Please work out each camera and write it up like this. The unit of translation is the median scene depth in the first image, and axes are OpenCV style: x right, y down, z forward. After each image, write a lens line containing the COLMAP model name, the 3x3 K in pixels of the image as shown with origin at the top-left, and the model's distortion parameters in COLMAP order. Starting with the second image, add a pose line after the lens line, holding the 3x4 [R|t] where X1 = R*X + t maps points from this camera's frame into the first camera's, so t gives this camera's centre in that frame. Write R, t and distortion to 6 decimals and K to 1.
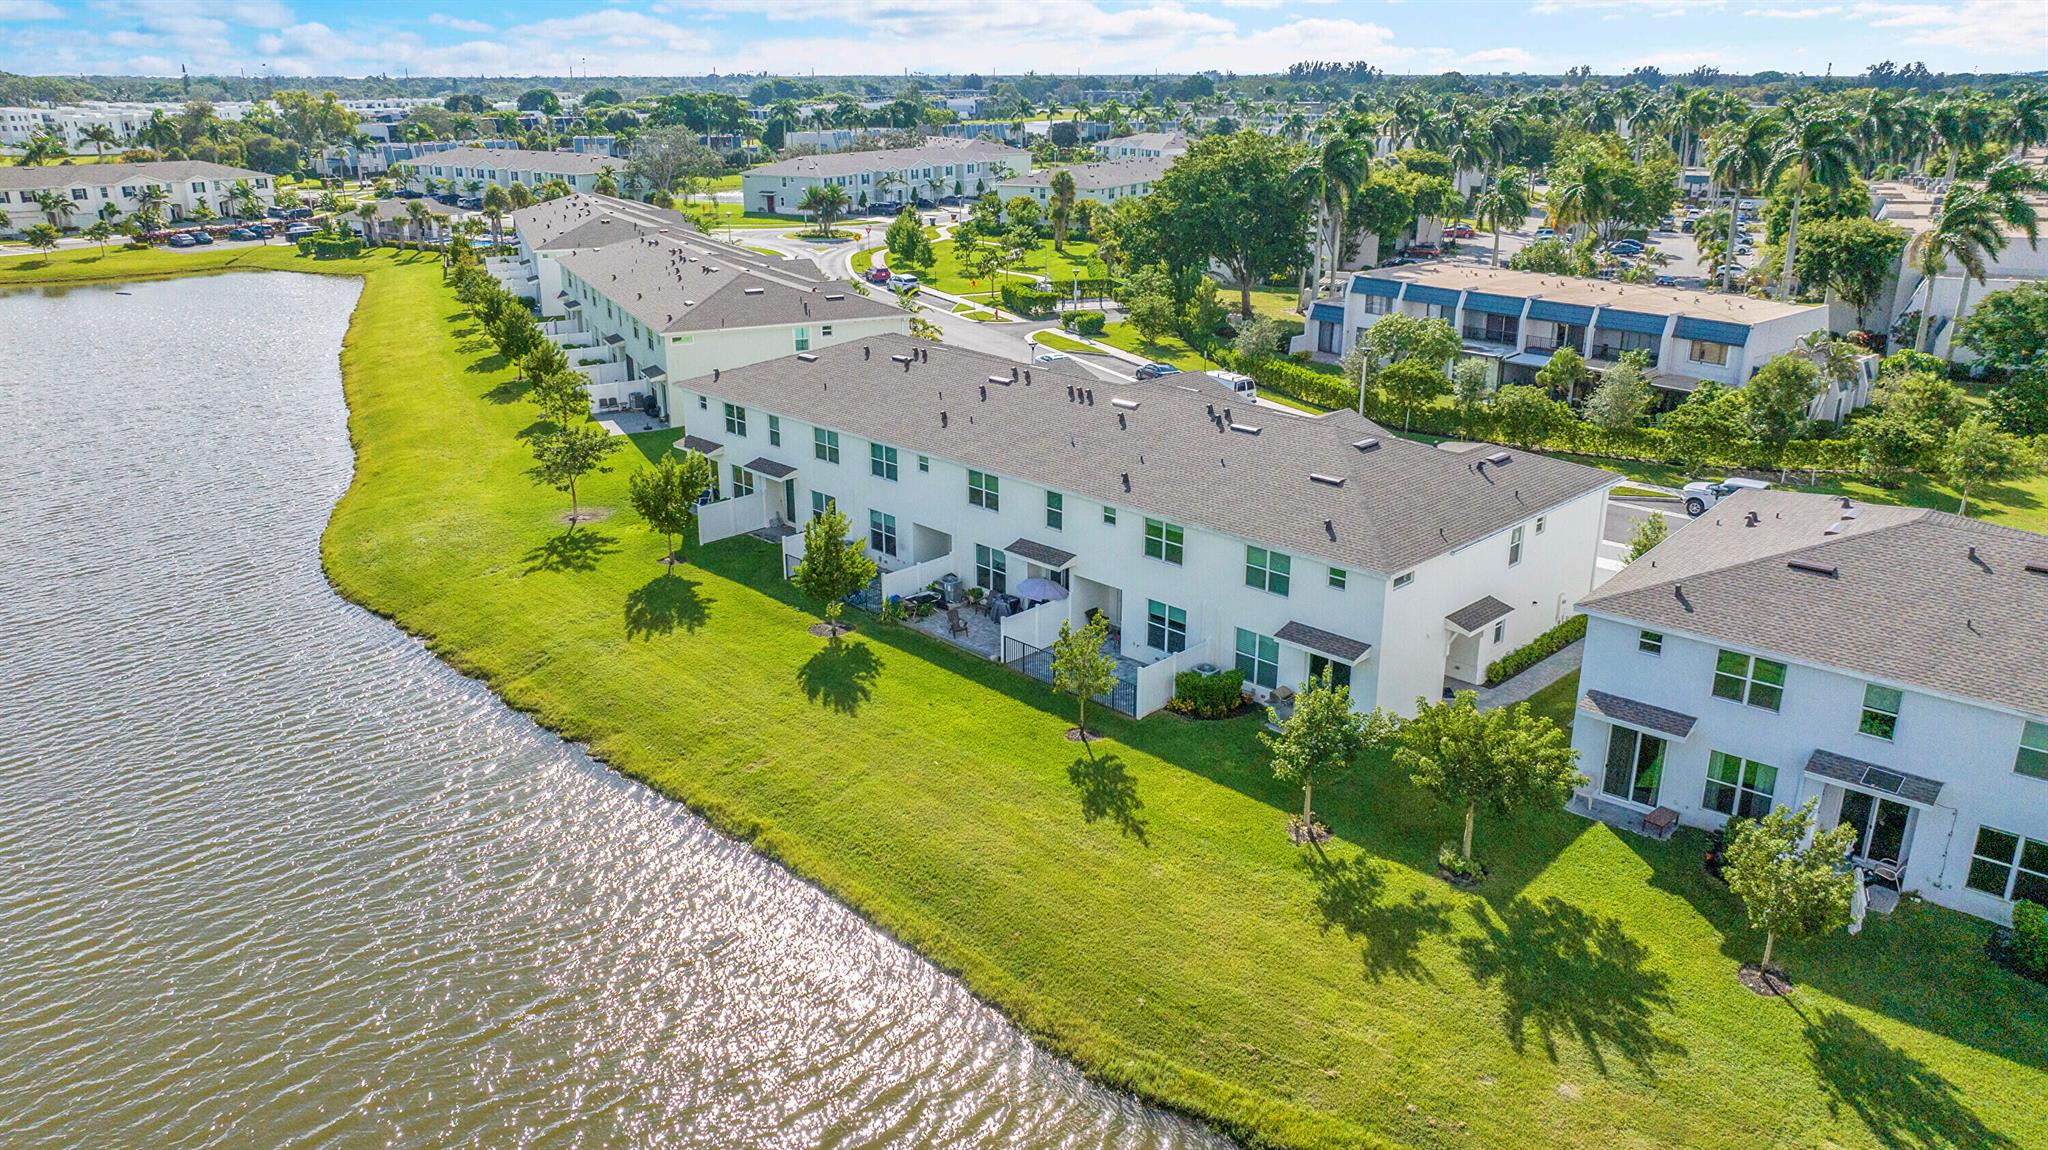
lens RADIAL K [[1471.1, 0, 1028.8], [0, 1471.1, 563.6], [0, 0, 1]] dist [0.002811, 0.018065]
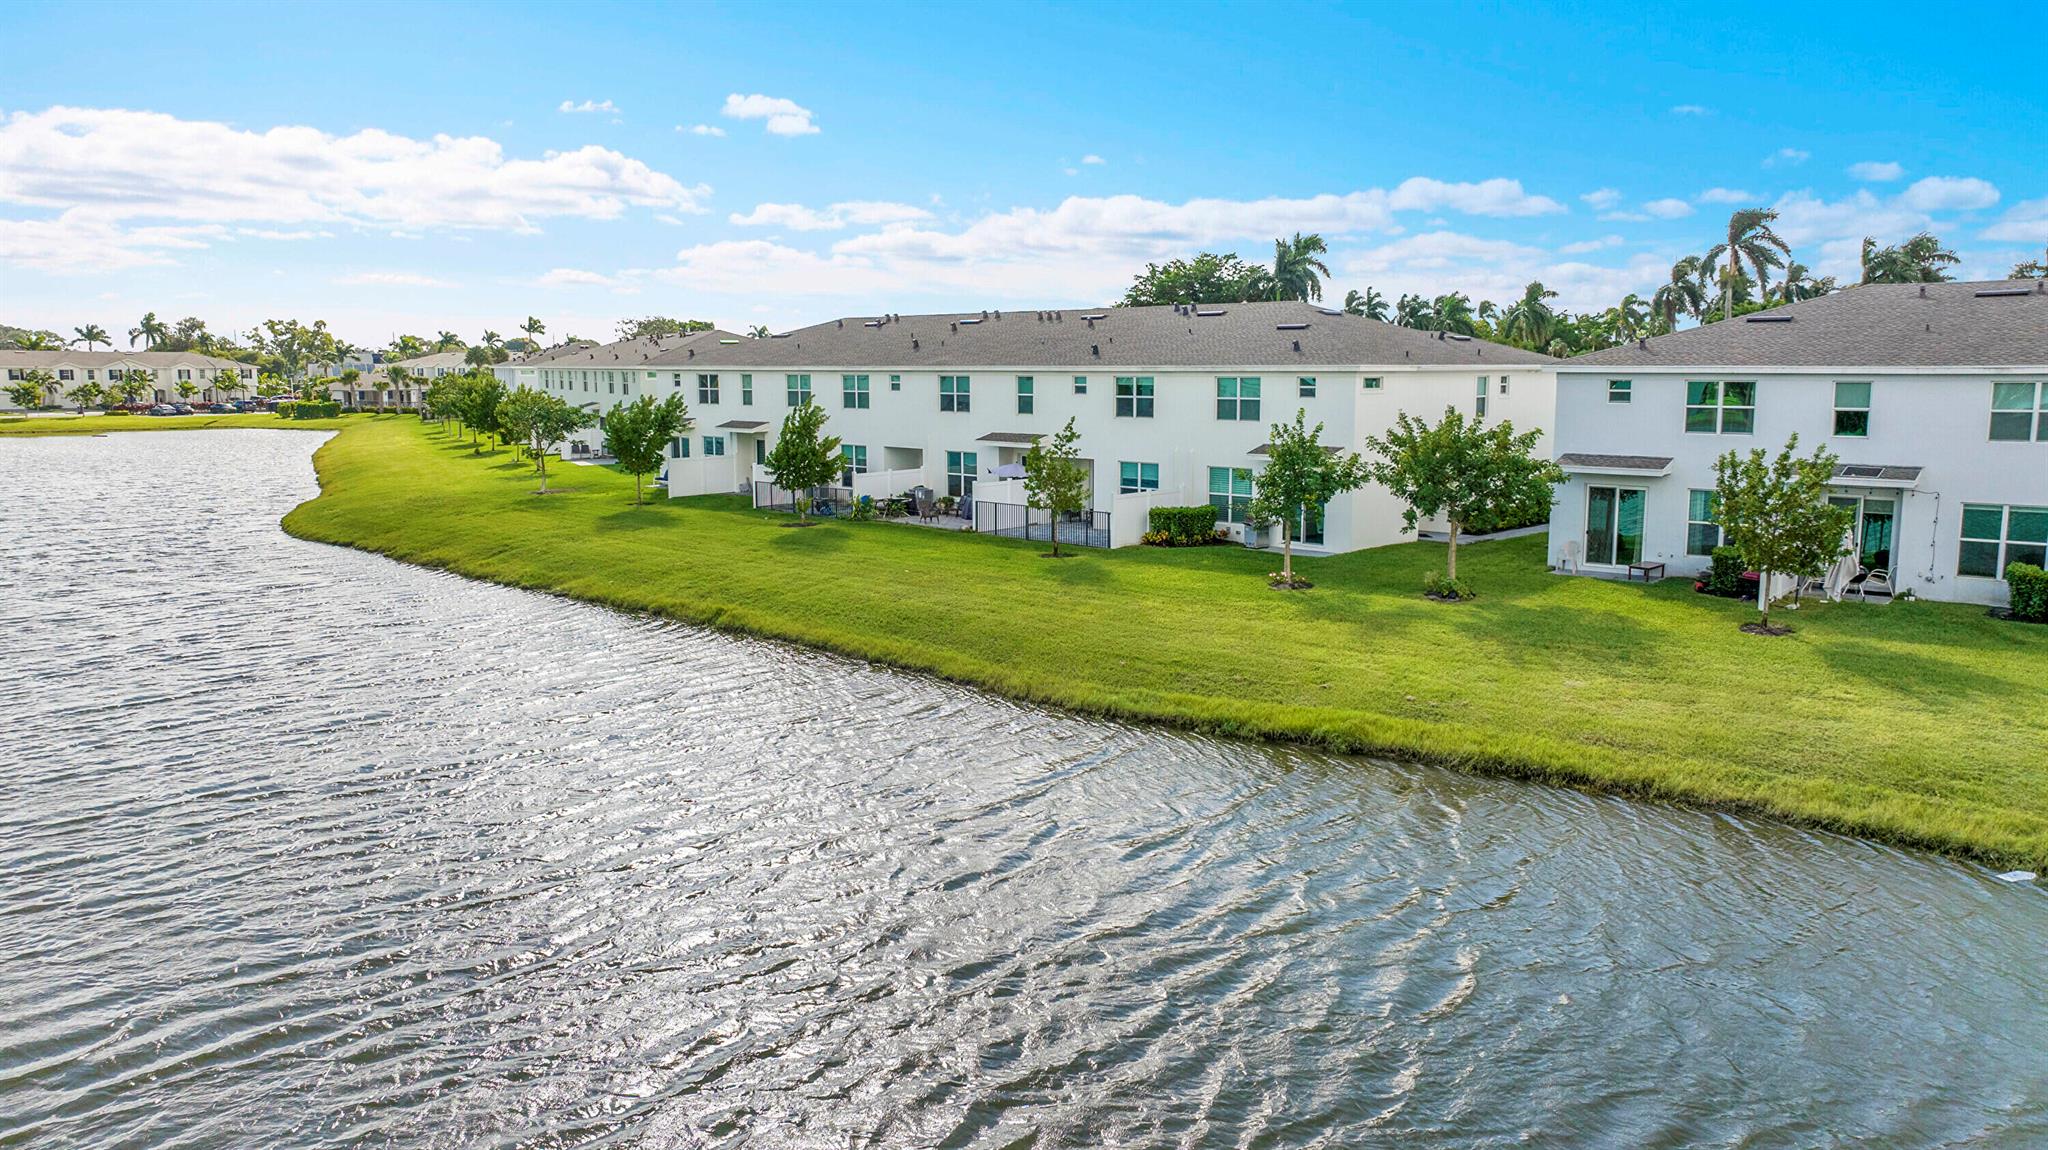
lens RADIAL K [[1471.1, 0, 1021.9], [0, 1471.1, 568.5], [0, 0, 1]] dist [0.002811, 0.018065]
pose [[0.999807, -0.001128, 0.019638, -0.005225], [0.004780, 0.982359, -0.186944, 0.279144], [-0.019080, 0.187001, 0.982174, 0.032660]]
